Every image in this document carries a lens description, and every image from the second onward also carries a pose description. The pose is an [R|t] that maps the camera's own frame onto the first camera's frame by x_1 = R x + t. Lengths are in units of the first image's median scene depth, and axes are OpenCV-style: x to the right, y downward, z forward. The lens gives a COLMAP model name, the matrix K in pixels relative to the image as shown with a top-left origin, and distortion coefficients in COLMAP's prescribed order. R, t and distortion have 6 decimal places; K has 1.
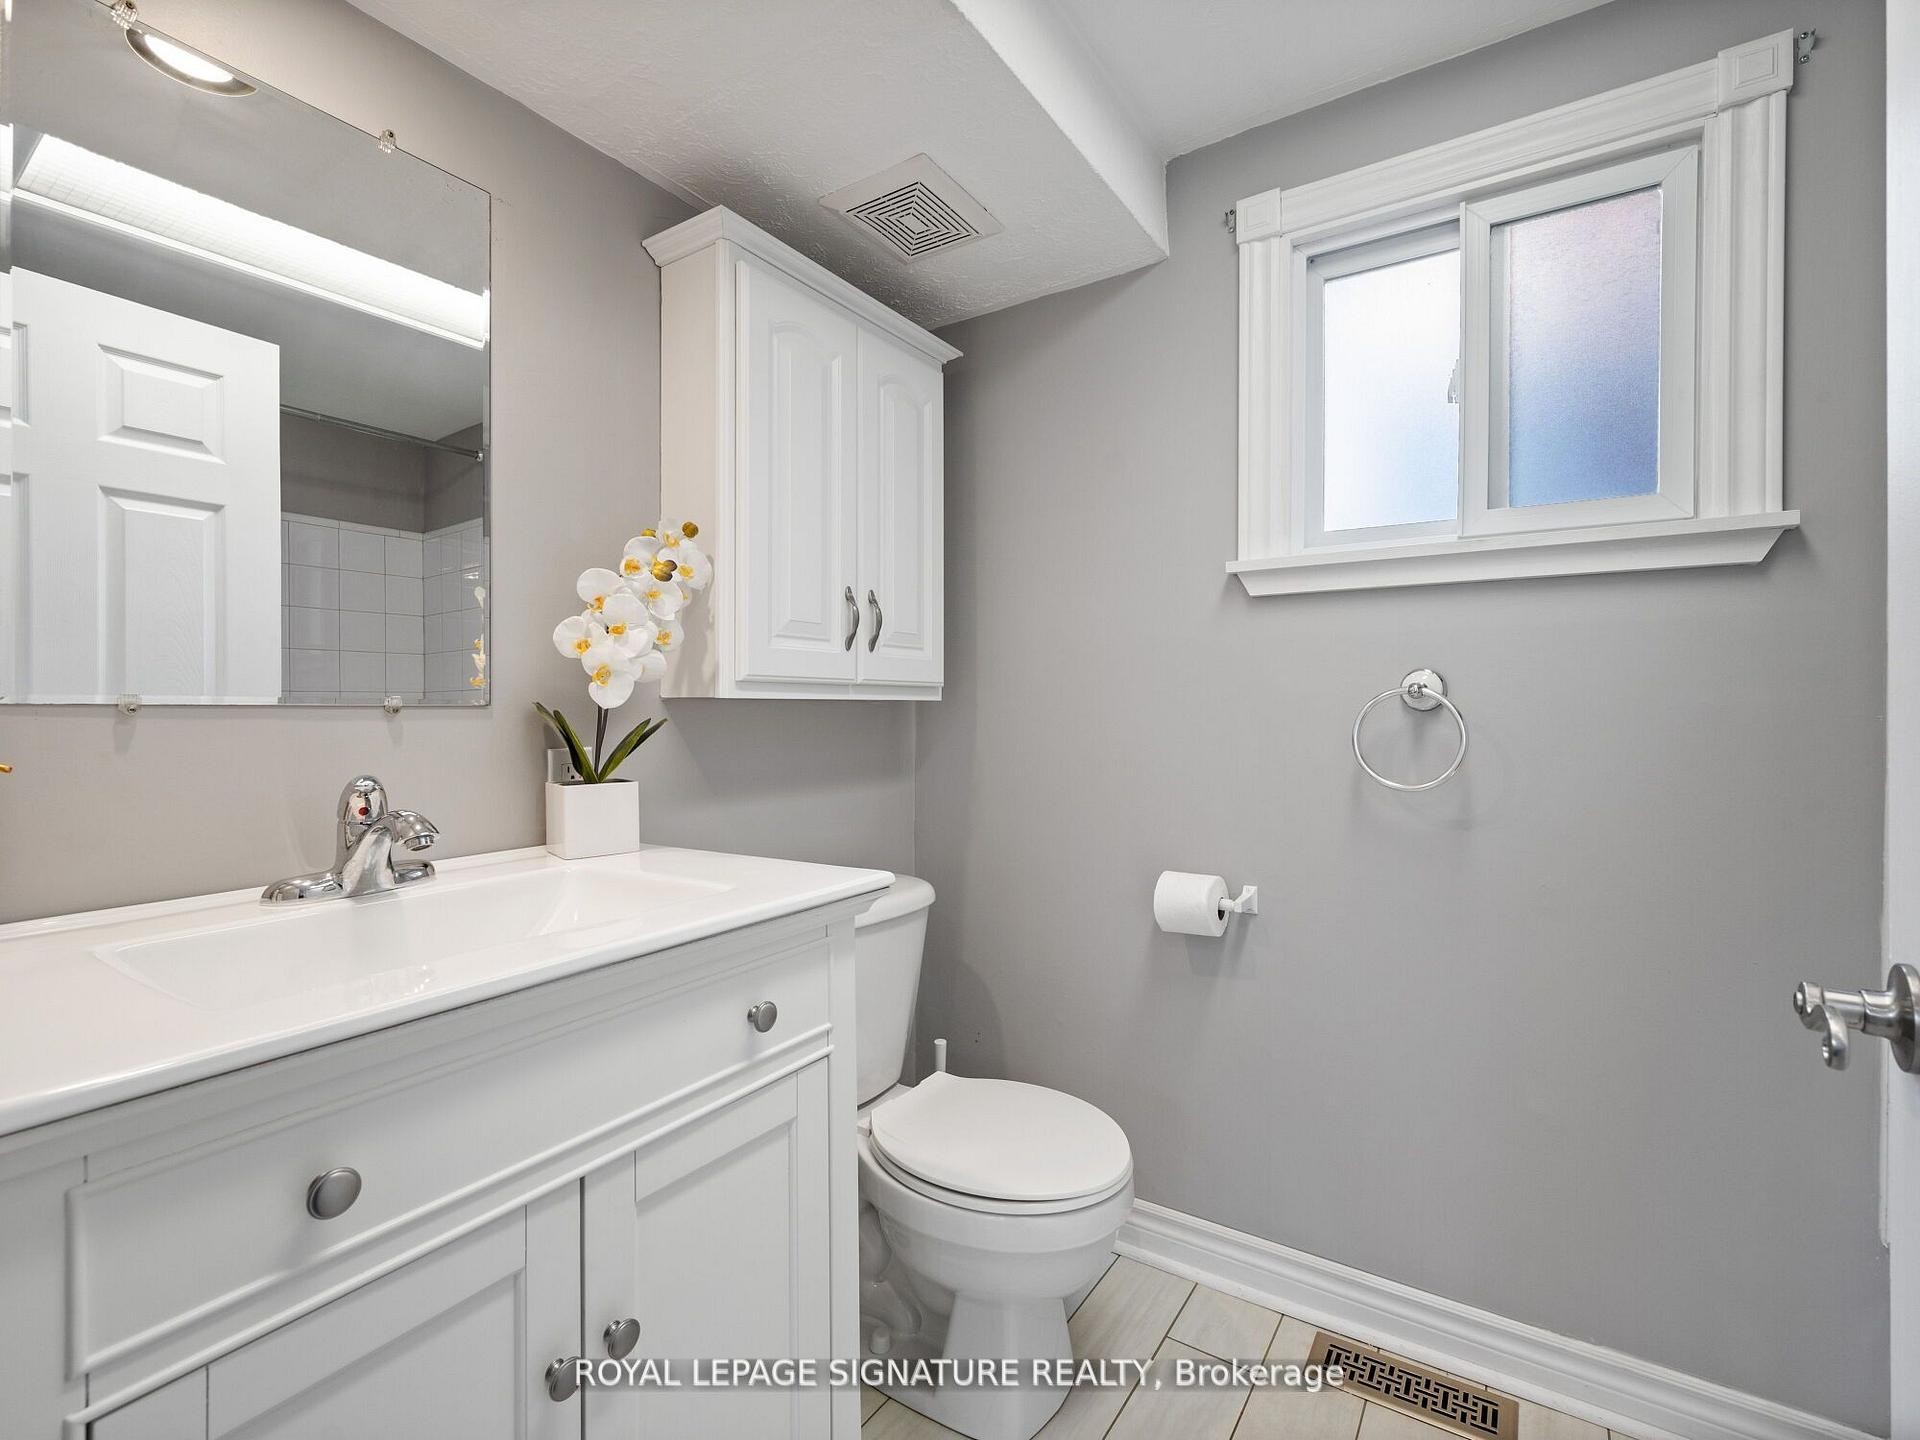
lens RADIAL K [[866.6, 0, 965.1], [0, 866.6, 712.0], [0, 0, 1]] dist [0.002767, 0.000461]
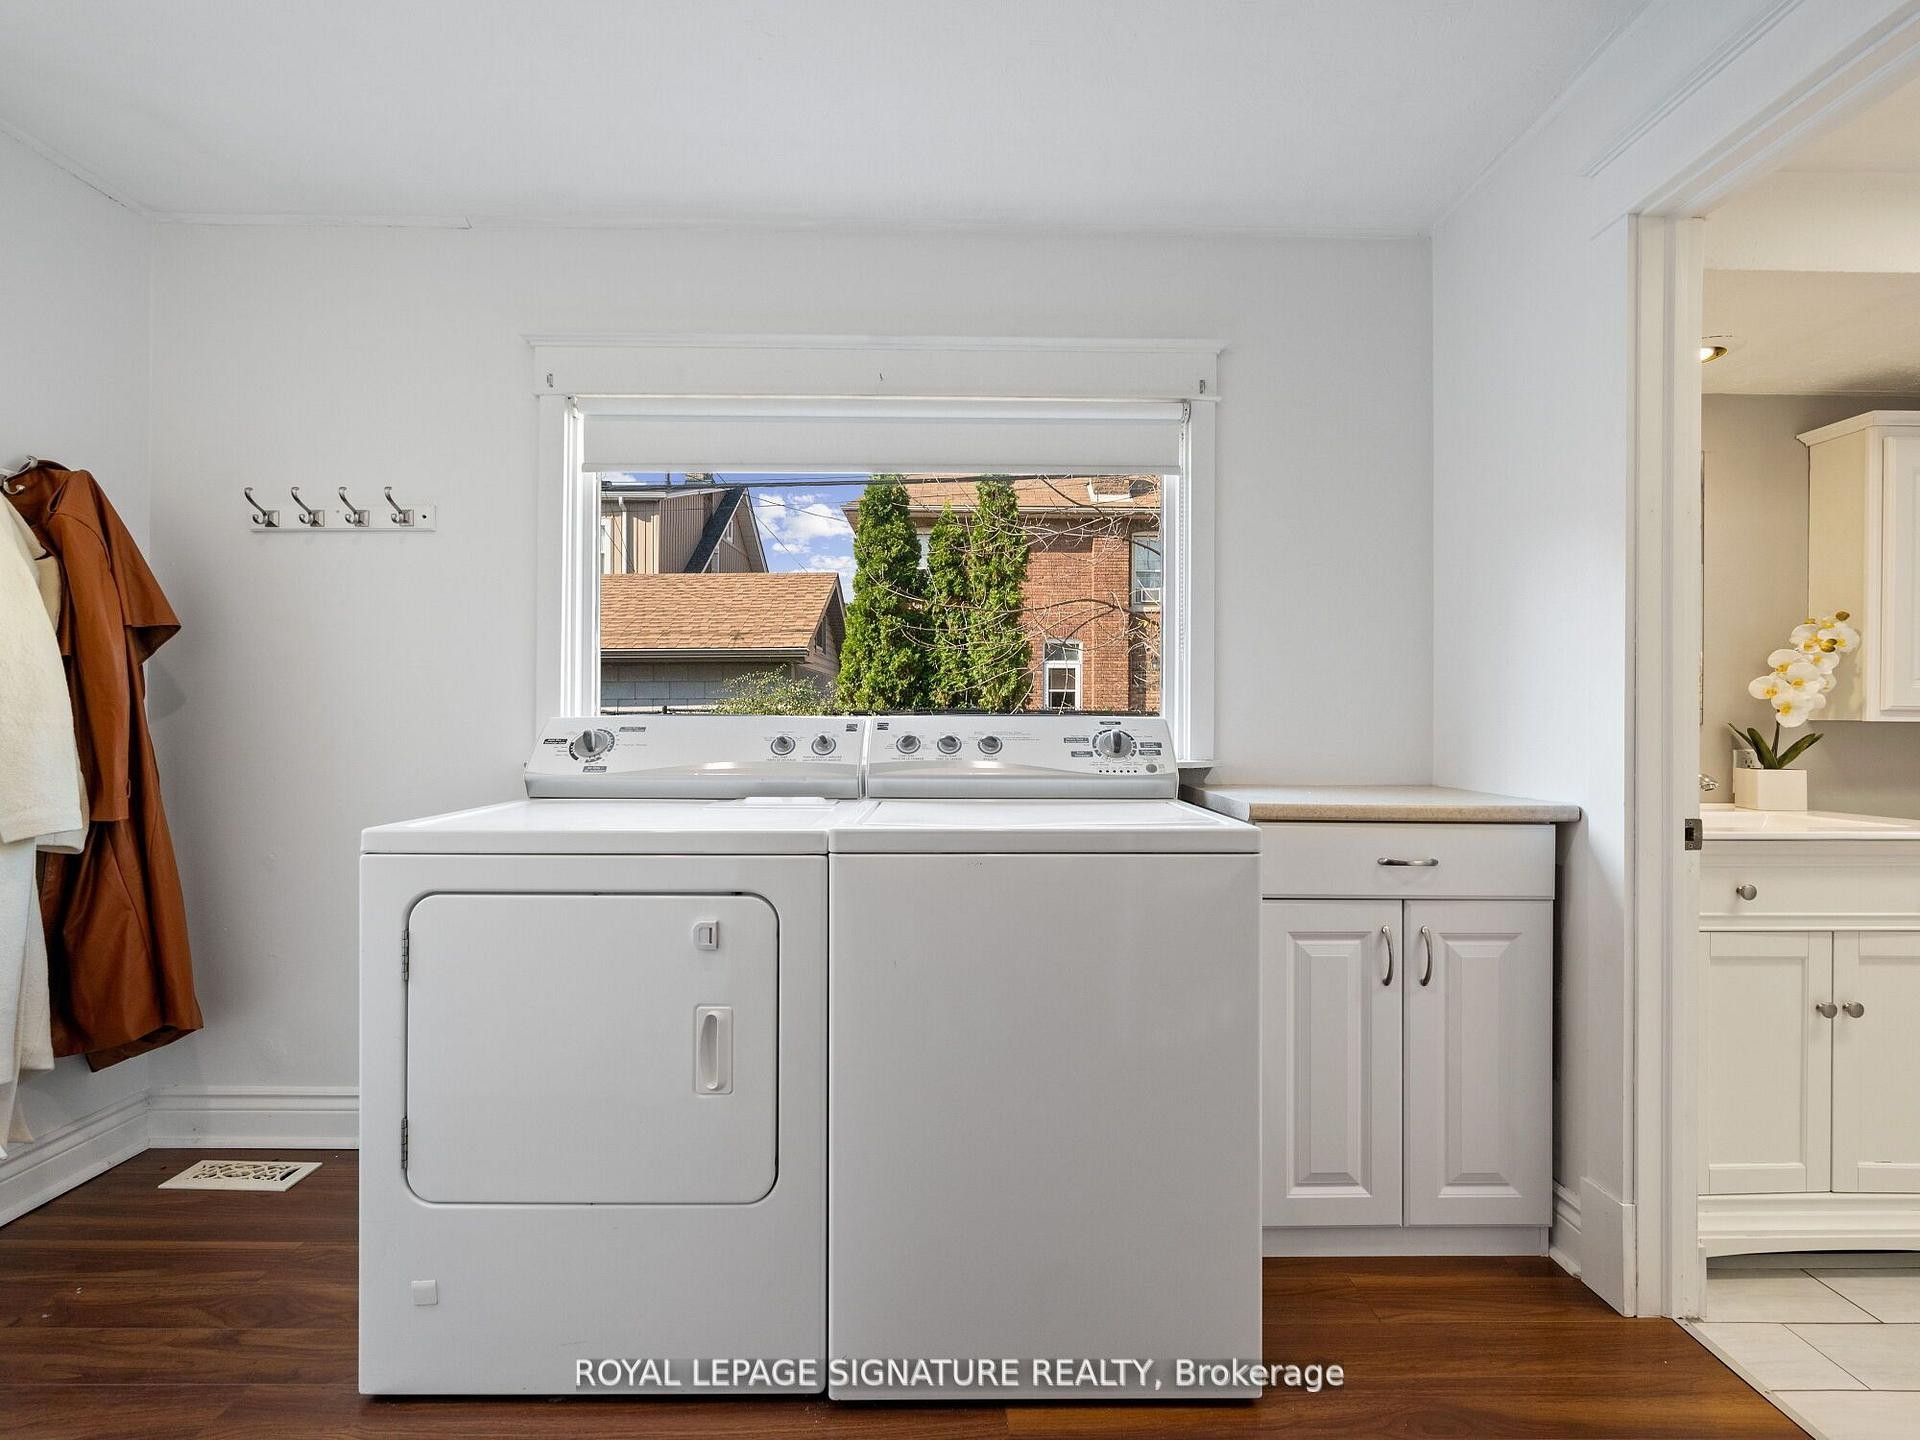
lens RADIAL K [[866.6, 0, 957.0], [0, 866.6, 716.0], [0, 0, 1]] dist [0.002767, 0.000461]
pose [[0.571371, 0.006327, -0.820667, 0.074577], [-0.011840, 0.999930, -0.000534, -0.005463], [0.820606, 0.010022, 0.571406, -1.375377]]
